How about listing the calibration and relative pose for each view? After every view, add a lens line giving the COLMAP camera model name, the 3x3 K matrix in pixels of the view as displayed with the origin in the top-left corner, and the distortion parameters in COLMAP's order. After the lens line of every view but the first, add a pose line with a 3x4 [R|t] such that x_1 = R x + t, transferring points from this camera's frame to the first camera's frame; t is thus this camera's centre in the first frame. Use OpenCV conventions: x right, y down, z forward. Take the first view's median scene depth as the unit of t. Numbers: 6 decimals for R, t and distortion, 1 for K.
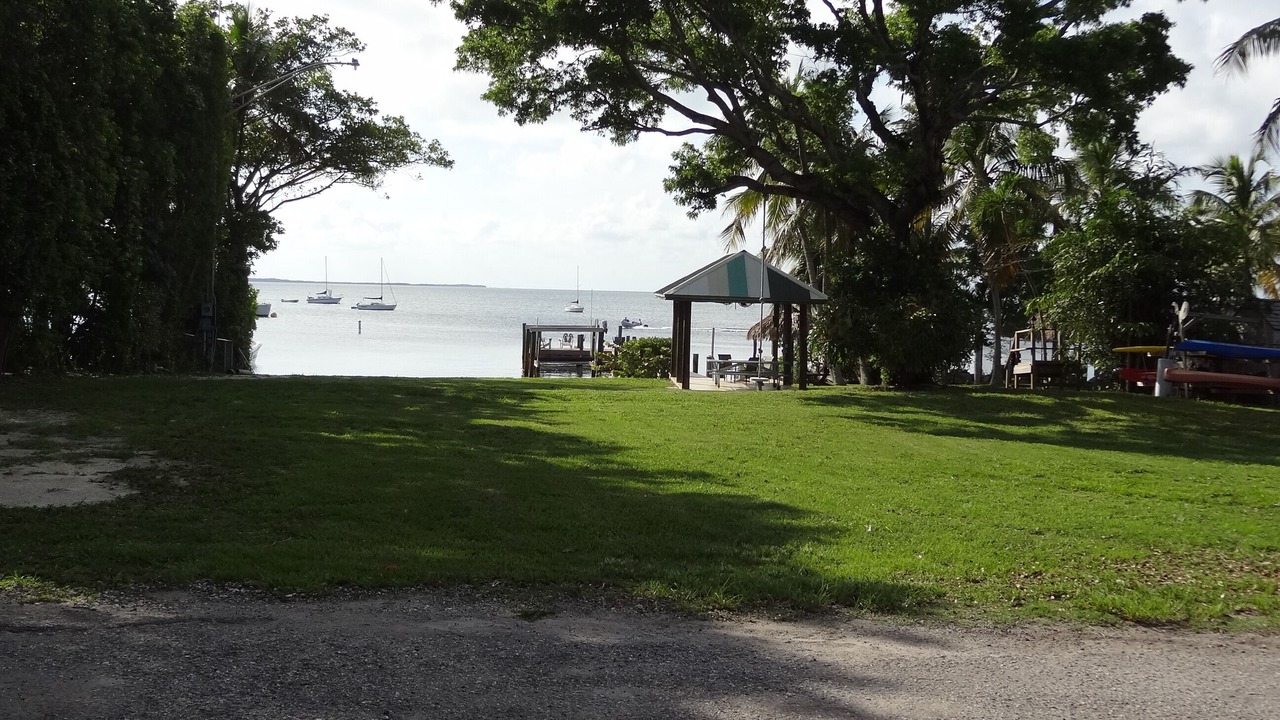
lens RADIAL K [[1535.4, 0, 640.0], [0, 1535.4, 360.0], [0, 0, 1]] dist [-0.024599, 0.097425]
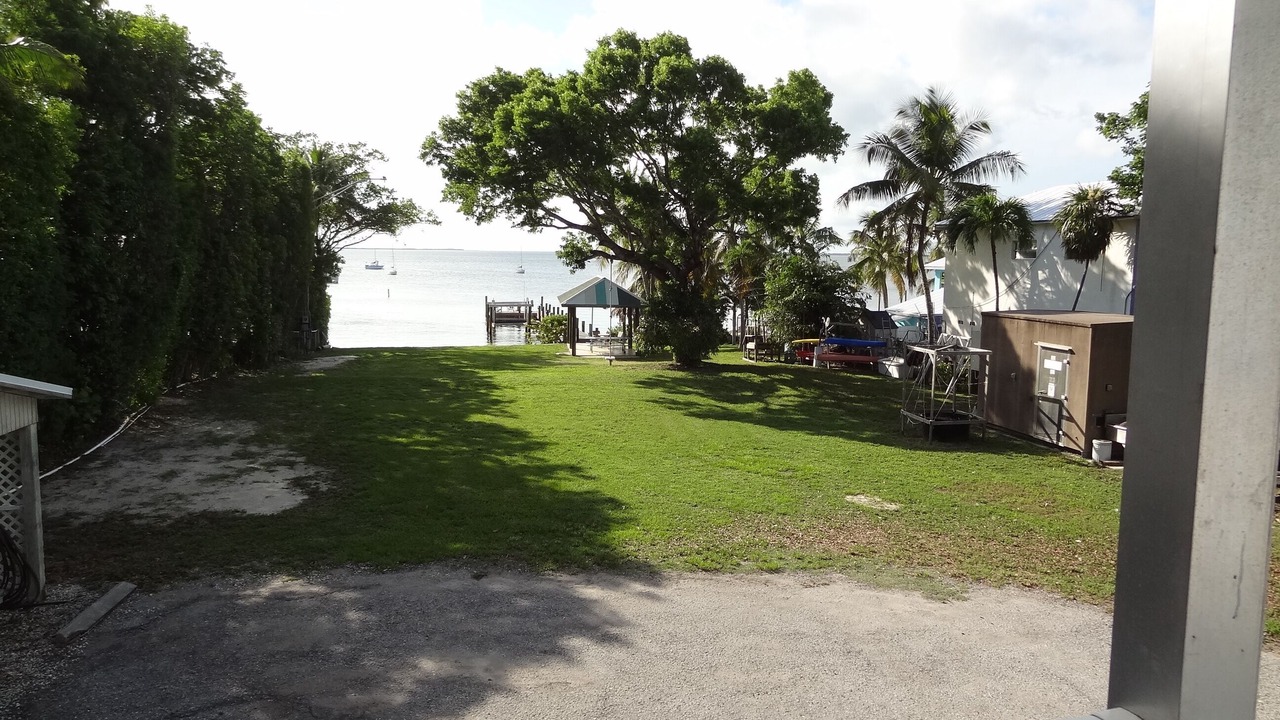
lens RADIAL K [[922.7, 0, 635.6], [0, 922.7, 353.0], [0, 0, 1]] dist [-0.005664, -0.000353]
pose [[0.996473, -0.023003, 0.080702, 0.018268], [0.017555, 0.997560, 0.067571, -0.072936], [-0.082060, -0.065916, 0.994445, -0.132975]]
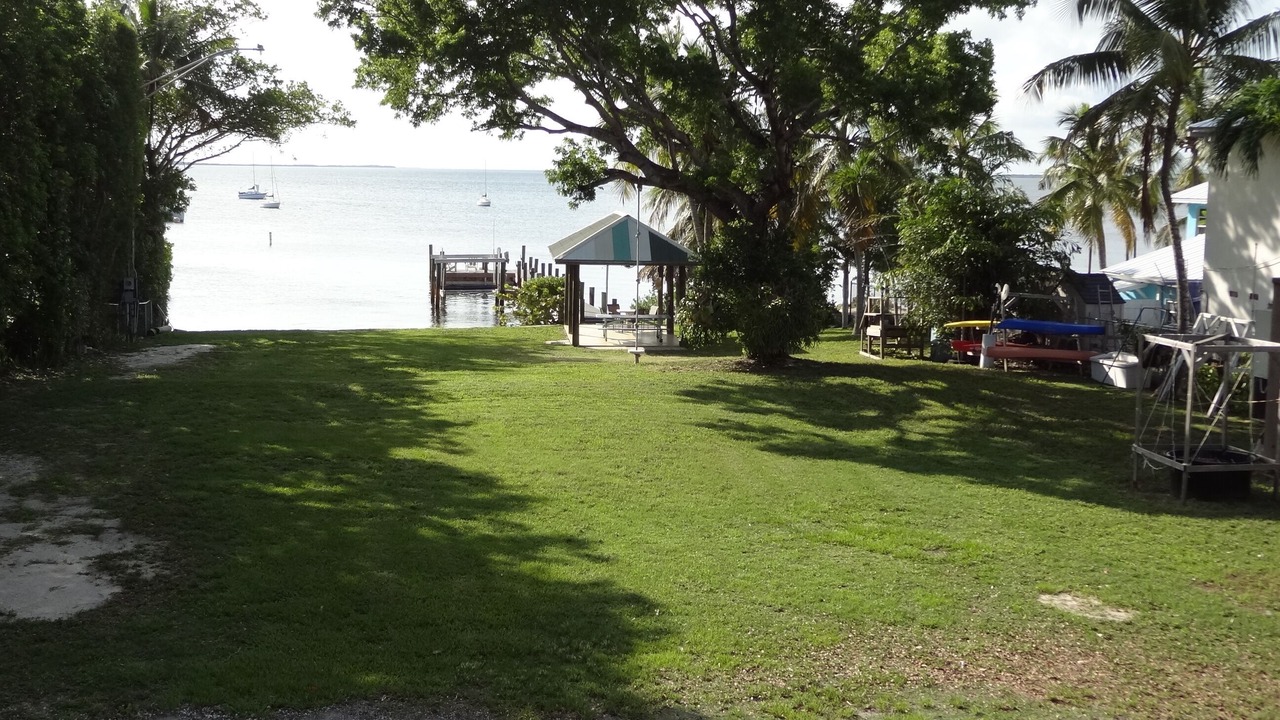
lens RADIAL K [[1535.4, 0, 640.0], [0, 1535.4, 360.0], [0, 0, 1]] dist [-0.024599, 0.097425]
pose [[0.998319, -0.018651, 0.054877, 0.019652], [0.014194, 0.996652, 0.080524, -0.074367], [-0.056195, -0.079610, 0.995241, -0.118079]]
